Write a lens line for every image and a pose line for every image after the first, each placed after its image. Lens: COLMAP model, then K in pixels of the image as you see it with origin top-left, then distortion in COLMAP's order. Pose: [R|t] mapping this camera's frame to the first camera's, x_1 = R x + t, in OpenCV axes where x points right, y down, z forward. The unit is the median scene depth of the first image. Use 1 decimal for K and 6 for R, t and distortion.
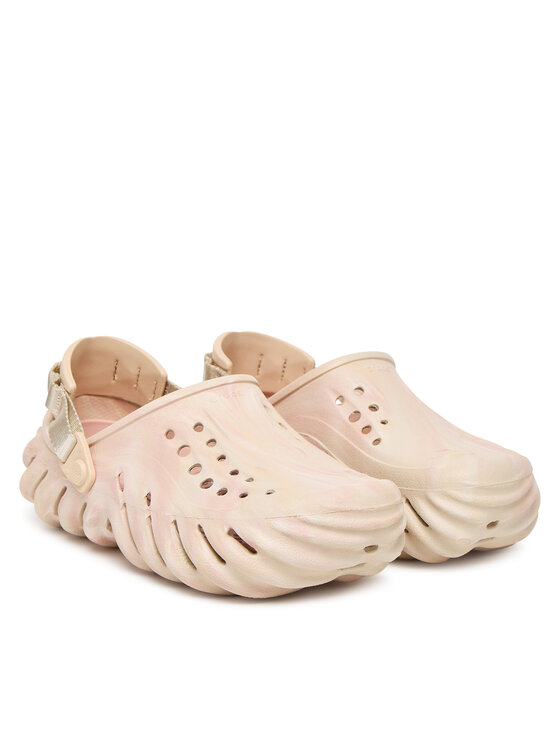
lens RADIAL K [[2193.9, 0, 280.0], [0, 2193.9, 373.0], [0, 0, 1]] dist [-0.018822, -0.010495]
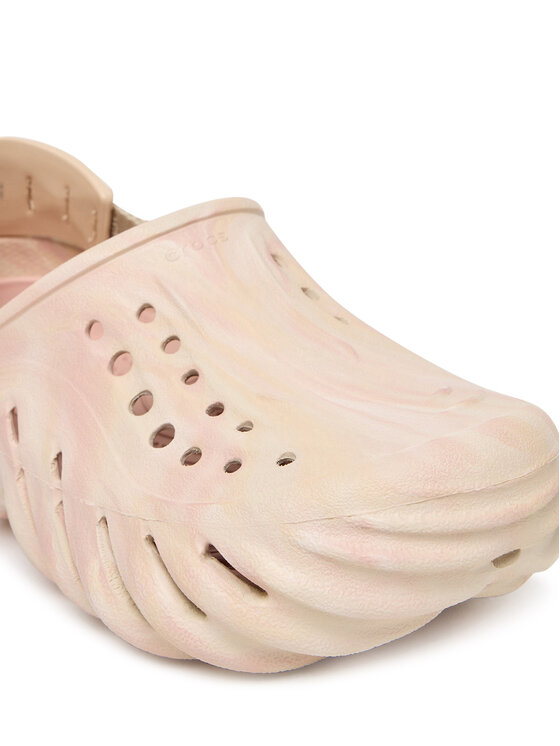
lens RADIAL K [[1217.3, 0, 280.0], [0, 1217.3, 373.0], [0, 0, 1]] dist [0.177842, 0.016904]
pose [[0.993679, -0.076410, -0.082240, 0.017319], [0.092557, 0.972208, 0.215044, -0.021136], [0.063523, -0.221296, 0.973136, 0.730675]]
